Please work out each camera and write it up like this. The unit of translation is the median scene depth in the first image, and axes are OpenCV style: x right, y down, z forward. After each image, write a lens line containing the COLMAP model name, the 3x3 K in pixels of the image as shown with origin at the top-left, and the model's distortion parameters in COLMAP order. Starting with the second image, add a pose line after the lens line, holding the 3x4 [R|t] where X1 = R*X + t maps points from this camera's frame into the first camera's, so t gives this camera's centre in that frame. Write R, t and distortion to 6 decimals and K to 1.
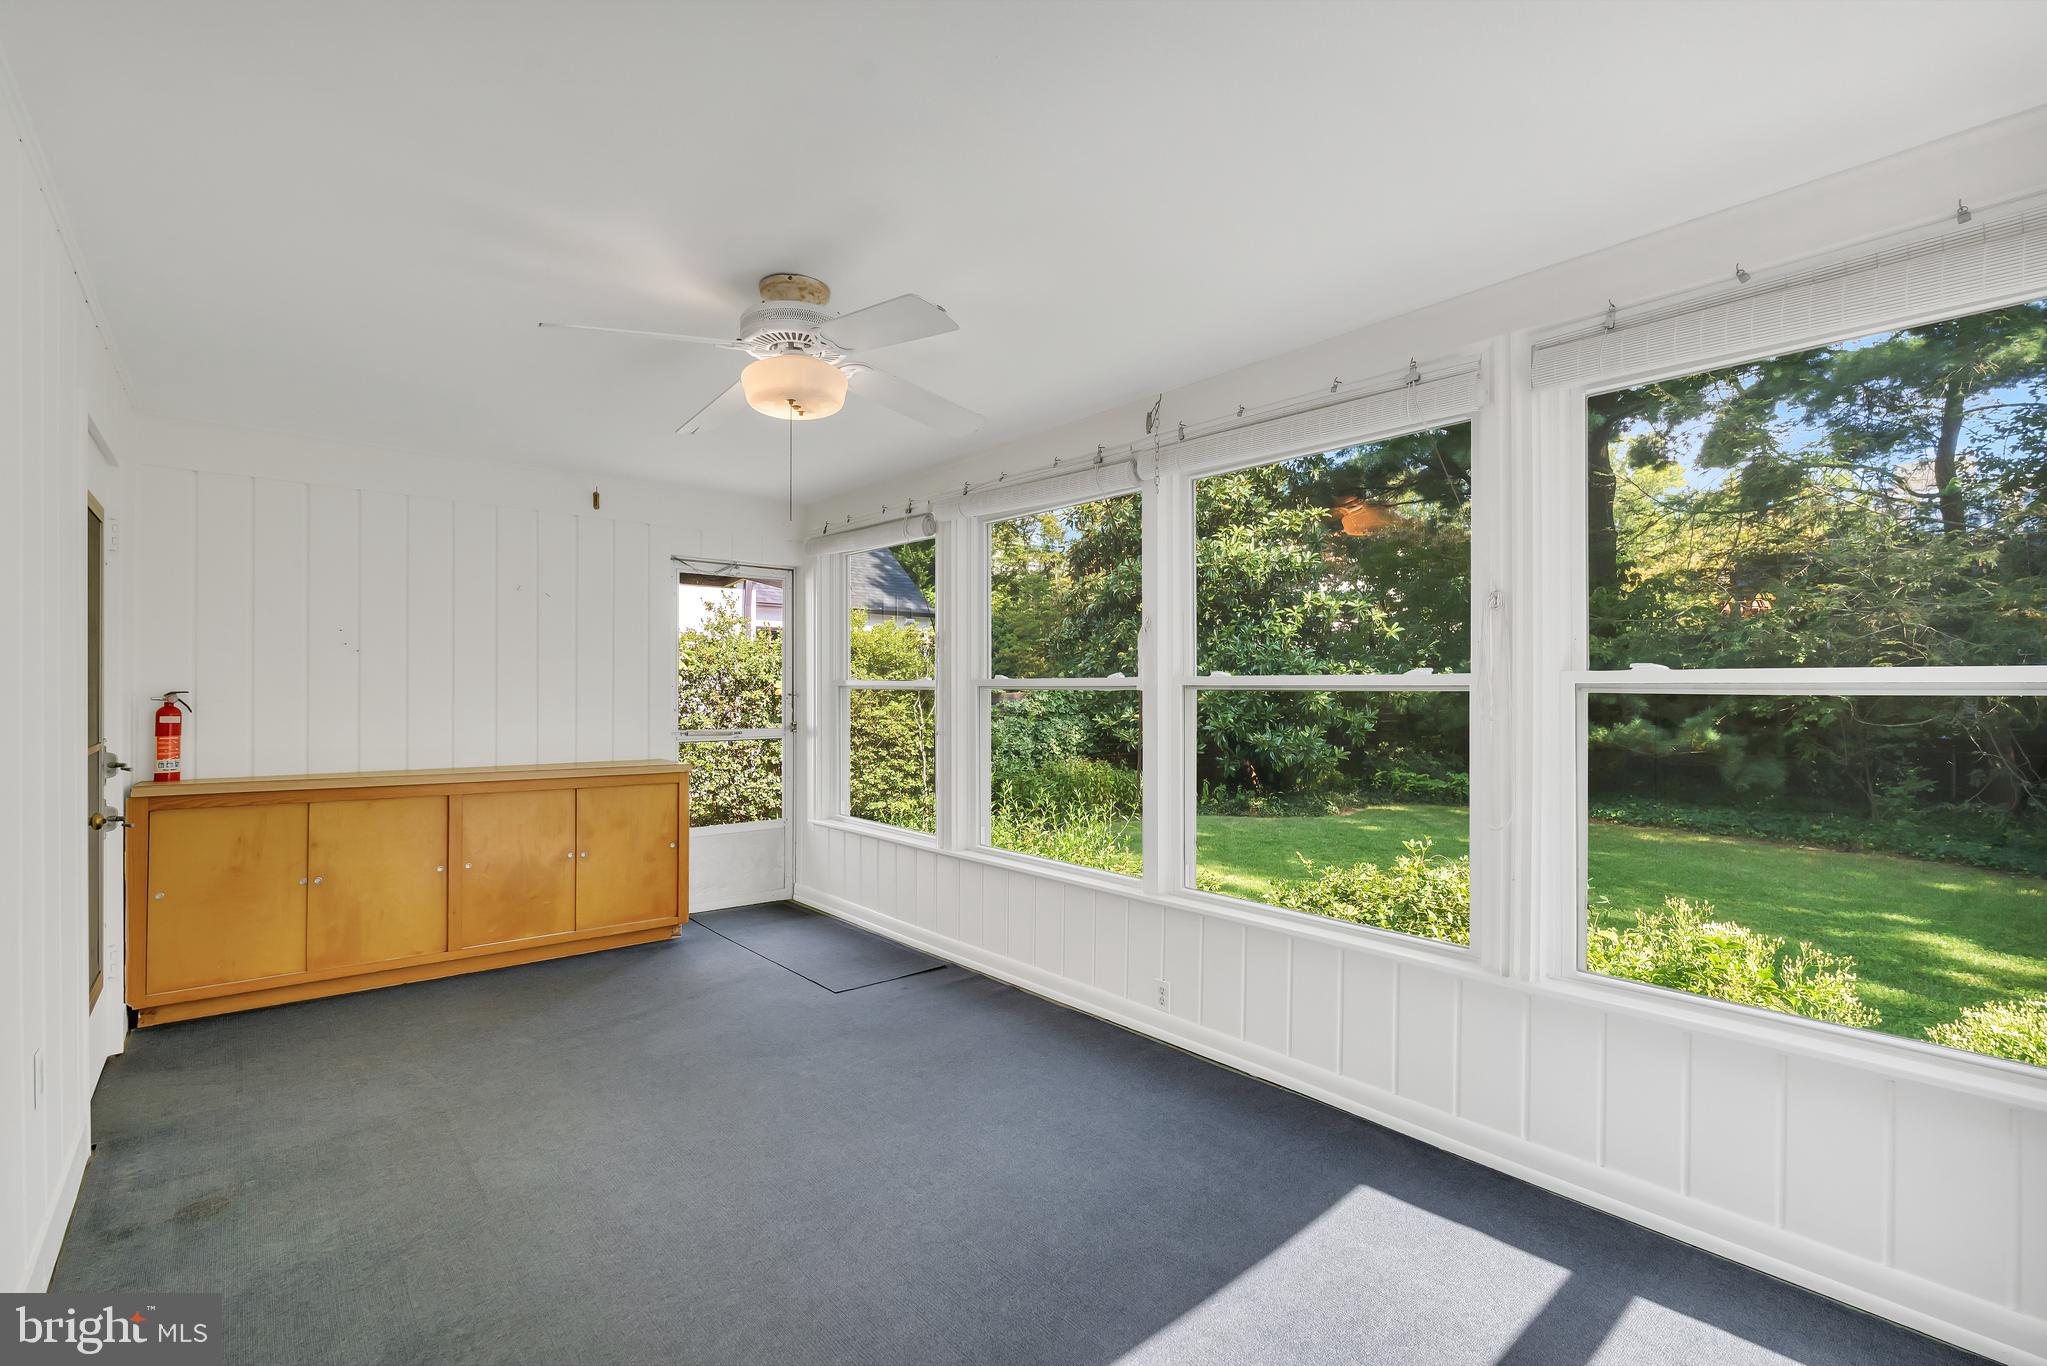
lens RADIAL K [[908.7, 0, 1028.1], [0, 908.7, 679.7], [0, 0, 1]] dist [-0.002260, 0.000477]
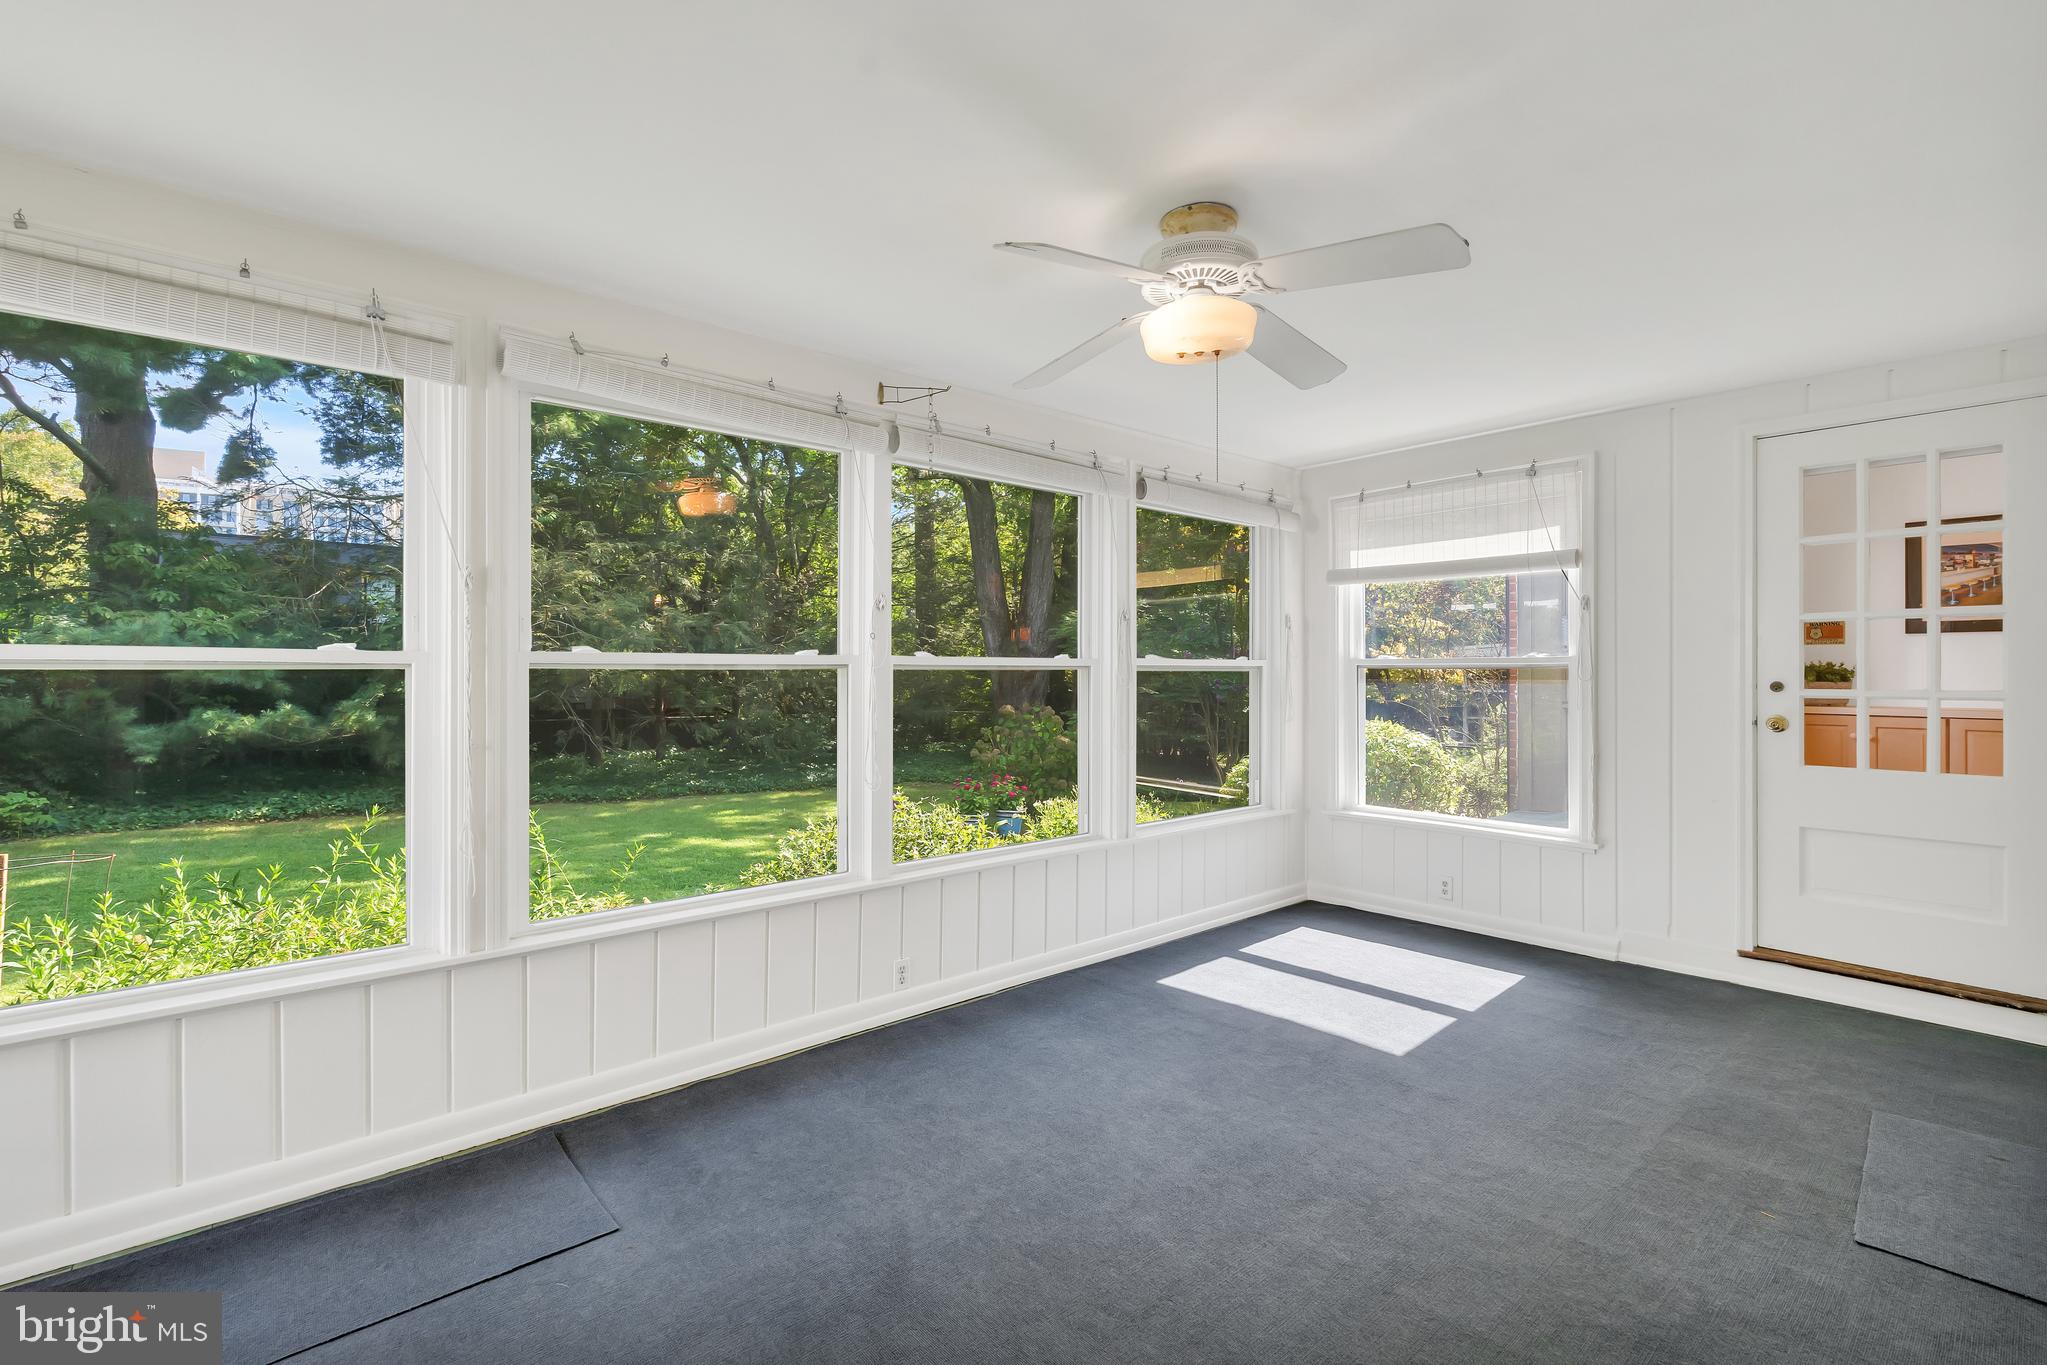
lens RADIAL K [[908.7, 0, 1028.1], [0, 908.7, 679.2], [0, 0, 1]] dist [-0.002260, 0.000477]
pose [[-0.010331, -0.006832, 0.999923, -0.756201], [-0.010051, 0.999927, 0.006729, 0.012742], [-0.999896, -0.009981, -0.010398, 0.778879]]
